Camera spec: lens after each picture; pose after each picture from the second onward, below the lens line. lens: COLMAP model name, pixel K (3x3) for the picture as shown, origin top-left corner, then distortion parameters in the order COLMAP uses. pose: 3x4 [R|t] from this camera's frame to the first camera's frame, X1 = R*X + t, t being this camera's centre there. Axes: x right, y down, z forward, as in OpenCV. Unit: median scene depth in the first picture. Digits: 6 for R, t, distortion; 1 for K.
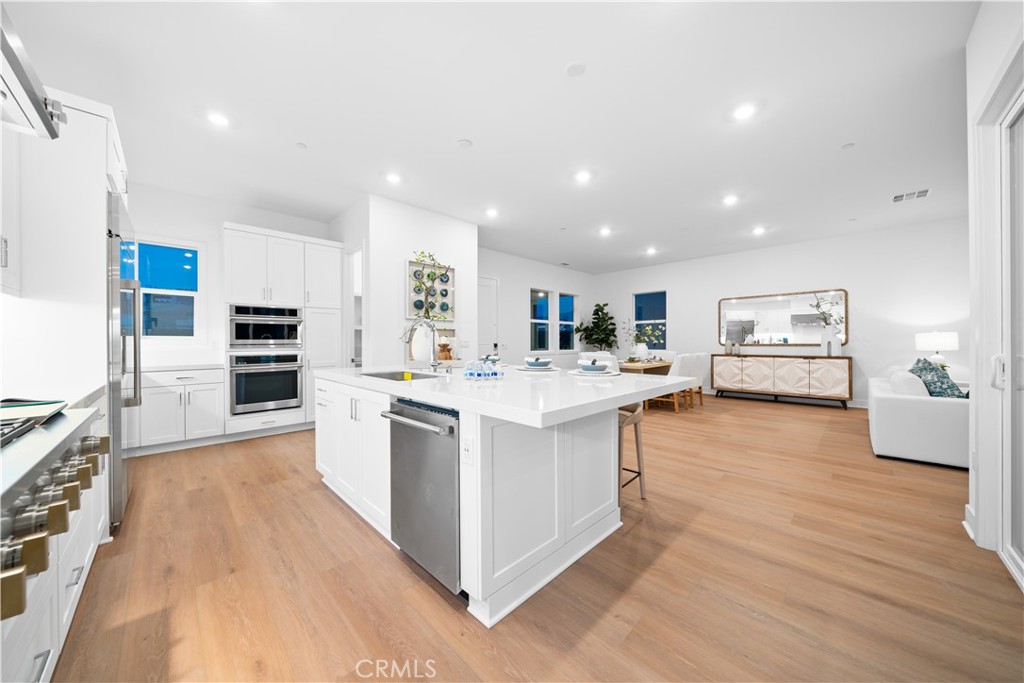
lens RADIAL K [[350.8, 0, 510.3], [0, 350.8, 340.6], [0, 0, 1]] dist [-0.008387, 0.000315]
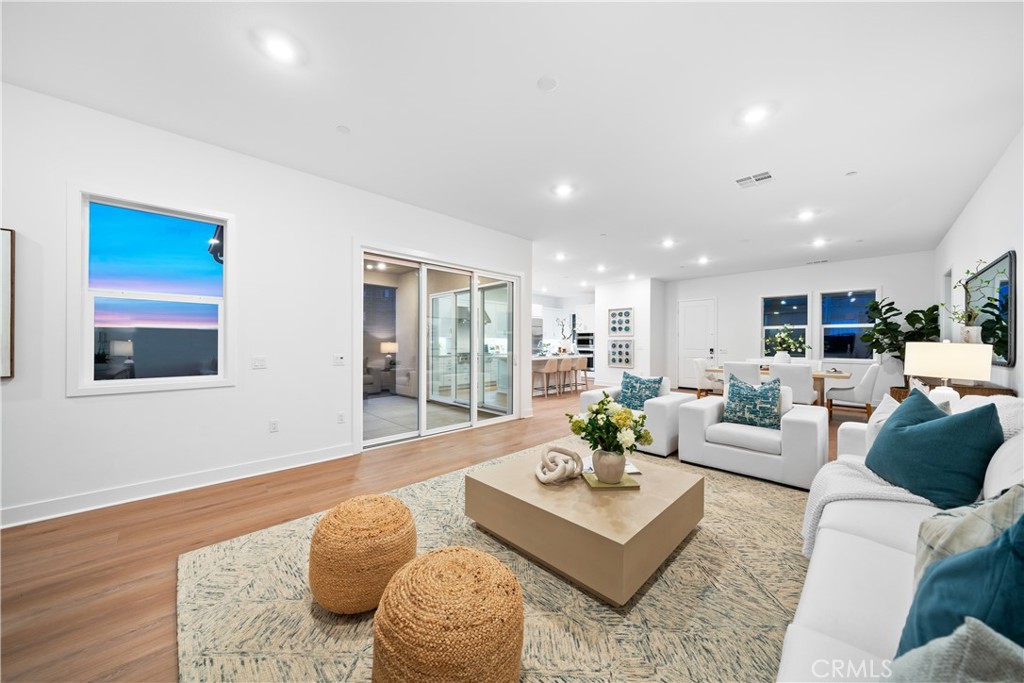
lens RADIAL K [[350.8, 0, 508.3], [0, 350.8, 341.6], [0, 0, 1]] dist [-0.008387, 0.000315]
pose [[-0.008750, 0.000099, -0.999962, 1.360151], [0.000559, 1.000000, 0.000094, -0.019160], [0.999962, -0.000558, -0.008750, 0.277026]]
